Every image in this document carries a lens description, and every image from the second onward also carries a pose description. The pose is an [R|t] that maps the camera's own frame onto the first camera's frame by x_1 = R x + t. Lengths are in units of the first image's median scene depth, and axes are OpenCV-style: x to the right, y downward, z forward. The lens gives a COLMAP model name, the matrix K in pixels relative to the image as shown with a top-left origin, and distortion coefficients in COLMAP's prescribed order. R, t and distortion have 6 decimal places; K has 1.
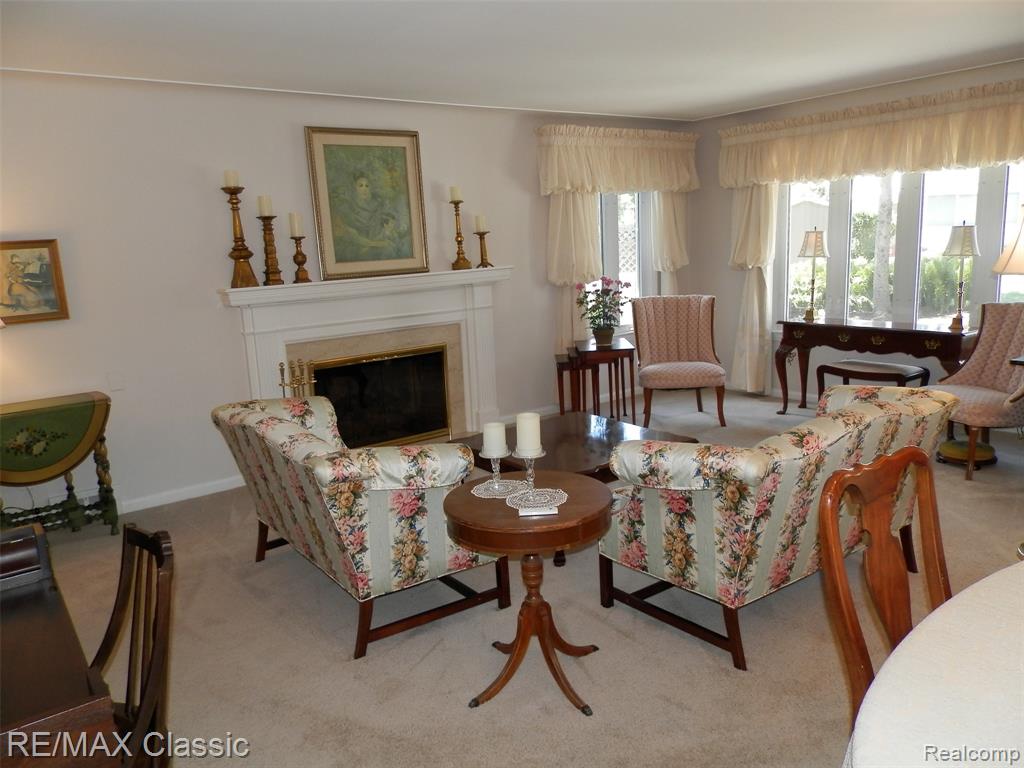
lens RADIAL K [[765.7, 0, 507.0], [0, 765.7, 388.3], [0, 0, 1]] dist [0.009943, -0.014034]
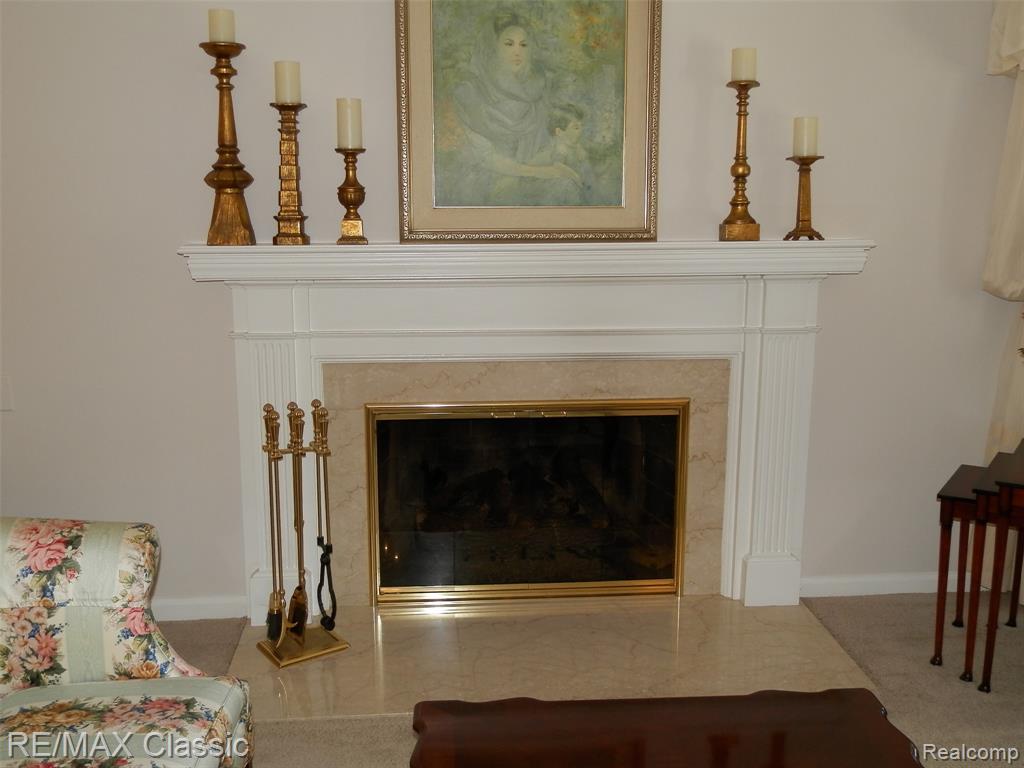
lens RADIAL K [[1030.0, 0, 509.8], [0, 1030.0, 382.5], [0, 0, 1]] dist [-0.006903, 0.000000]
pose [[0.849377, 0.148837, -0.506365, 0.150397], [-0.143158, 0.988416, 0.050393, -0.092761], [0.508000, 0.029687, 0.860845, 0.465514]]
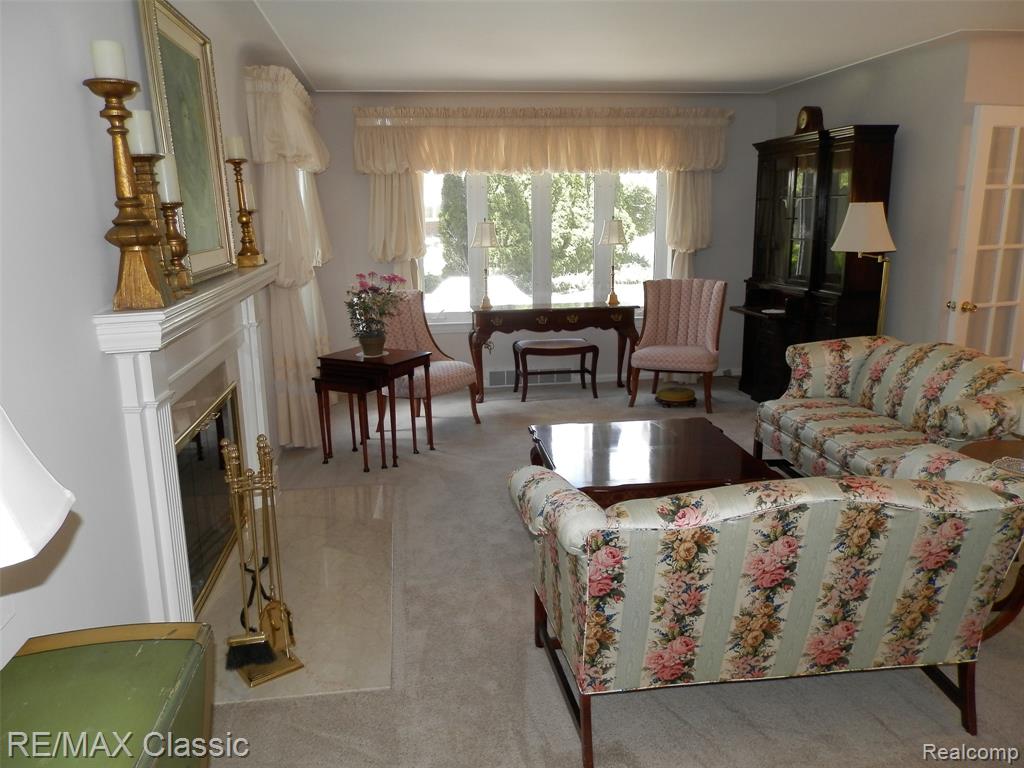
lens RADIAL K [[765.7, 0, 509.6], [0, 765.7, 383.9], [0, 0, 1]] dist [0.009943, -0.014034]
pose [[0.482216, -0.155485, 0.862144, -0.571139], [0.163718, 0.982780, 0.085670, -0.082537], [-0.860619, 0.099838, 0.499368, 0.533552]]
